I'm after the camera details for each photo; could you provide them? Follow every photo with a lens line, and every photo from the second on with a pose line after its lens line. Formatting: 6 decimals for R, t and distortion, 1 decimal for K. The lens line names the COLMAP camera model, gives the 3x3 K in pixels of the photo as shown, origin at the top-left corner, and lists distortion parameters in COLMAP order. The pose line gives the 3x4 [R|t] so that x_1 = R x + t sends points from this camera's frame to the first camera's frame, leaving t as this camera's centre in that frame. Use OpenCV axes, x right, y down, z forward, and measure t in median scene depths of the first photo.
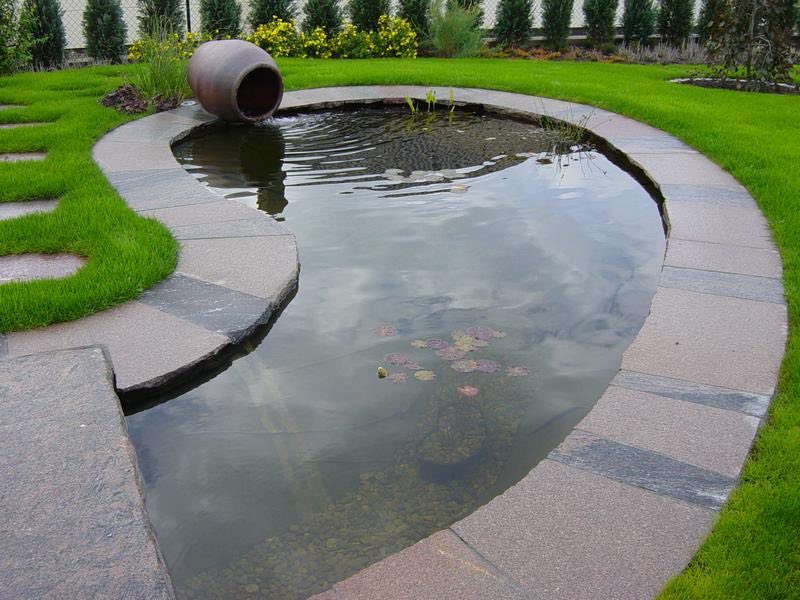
lens RADIAL K [[973.1, 0, 400.0], [0, 973.1, 300.0], [0, 0, 1]] dist [-0.192407, 0.181012]
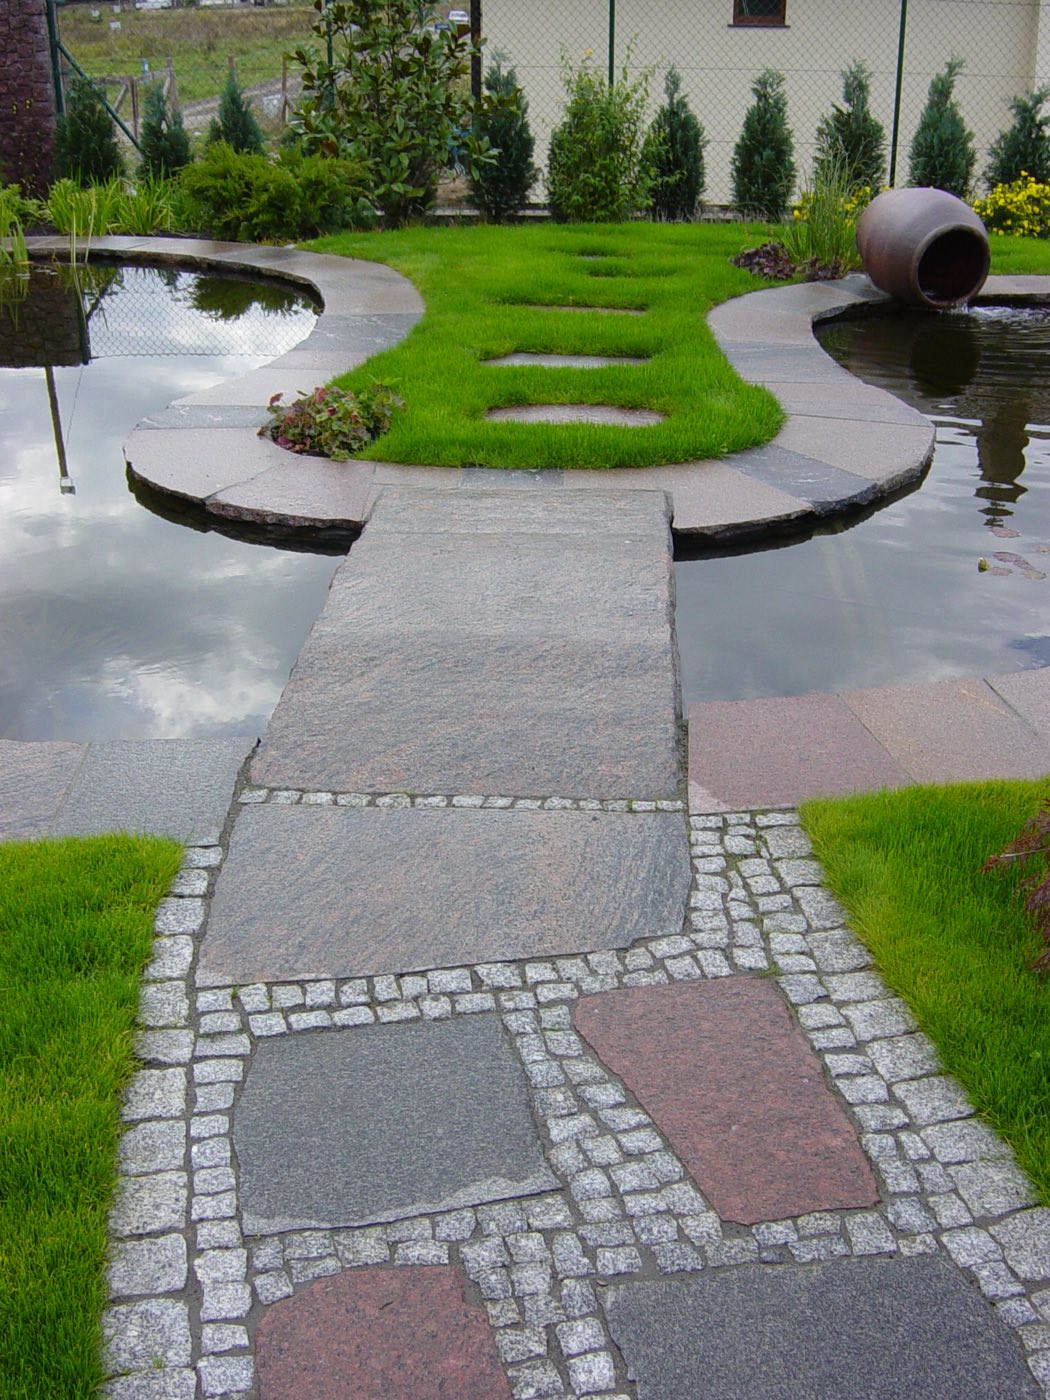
lens RADIAL K [[1703.0, 0, 525.0], [0, 1703.0, 700.0], [0, 0, 1]] dist [-0.192407, 0.181012]
pose [[0.902816, 0.165396, -0.396949, 0.071795], [-0.160945, 0.985948, 0.044761, 0.061608], [0.398774, 0.023476, 0.916749, -0.153548]]
